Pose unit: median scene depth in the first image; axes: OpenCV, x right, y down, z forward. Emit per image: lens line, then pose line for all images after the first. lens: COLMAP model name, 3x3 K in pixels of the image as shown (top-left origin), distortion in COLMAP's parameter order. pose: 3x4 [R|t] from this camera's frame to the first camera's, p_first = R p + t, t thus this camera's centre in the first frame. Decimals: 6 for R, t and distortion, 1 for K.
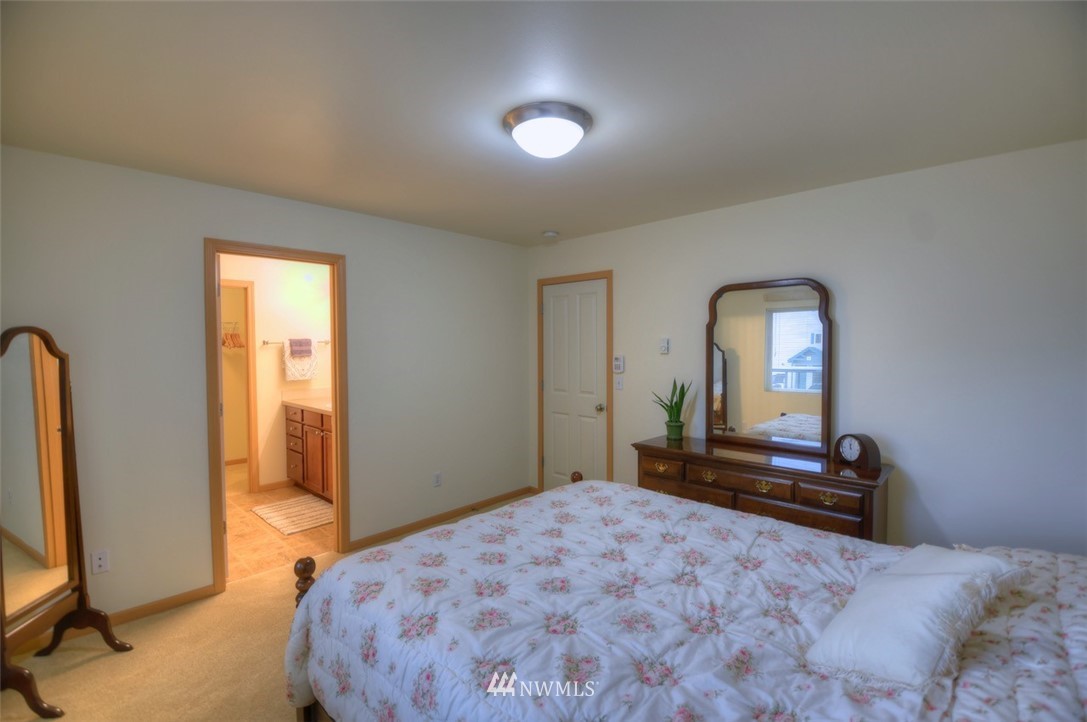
lens RADIAL K [[488.7, 0, 538.3], [0, 488.7, 366.8], [0, 0, 1]] dist [-0.006045, -0.008675]
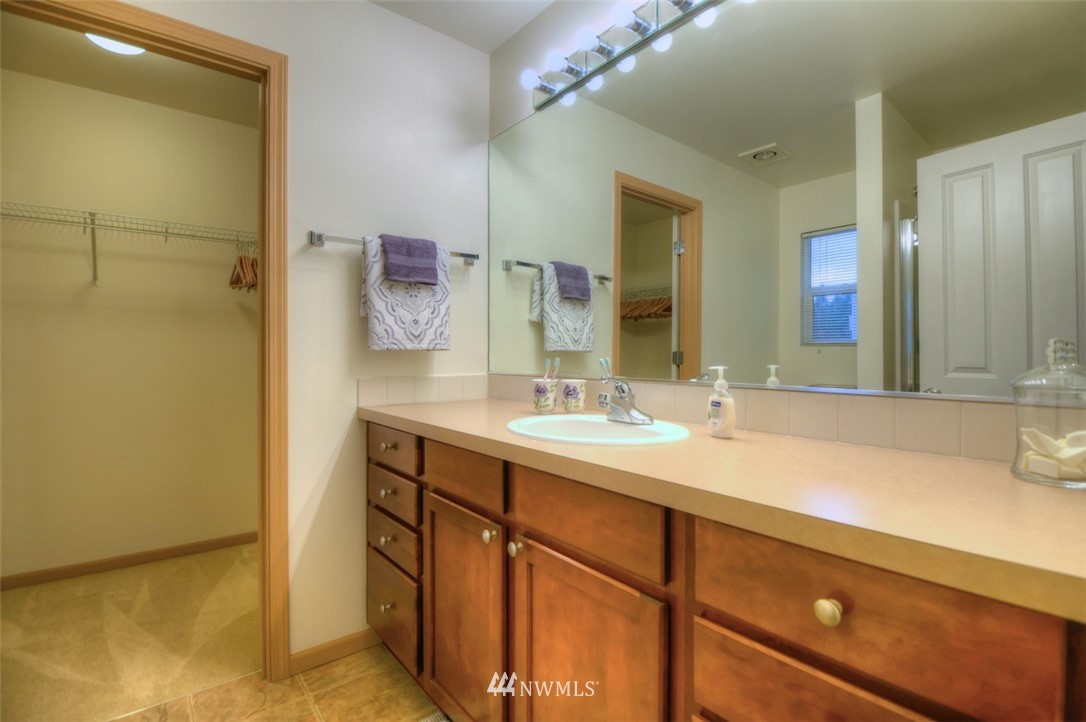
lens RADIAL K [[488.2, 0, 547.9], [0, 488.2, 356.4], [0, 0, 1]] dist [-0.006045, -0.008675]
pose [[0.993795, 0.000599, -0.111229, -0.352165], [-0.004889, 0.999254, -0.038299, 0.045754], [0.111123, 0.038605, 0.993057, 0.668261]]
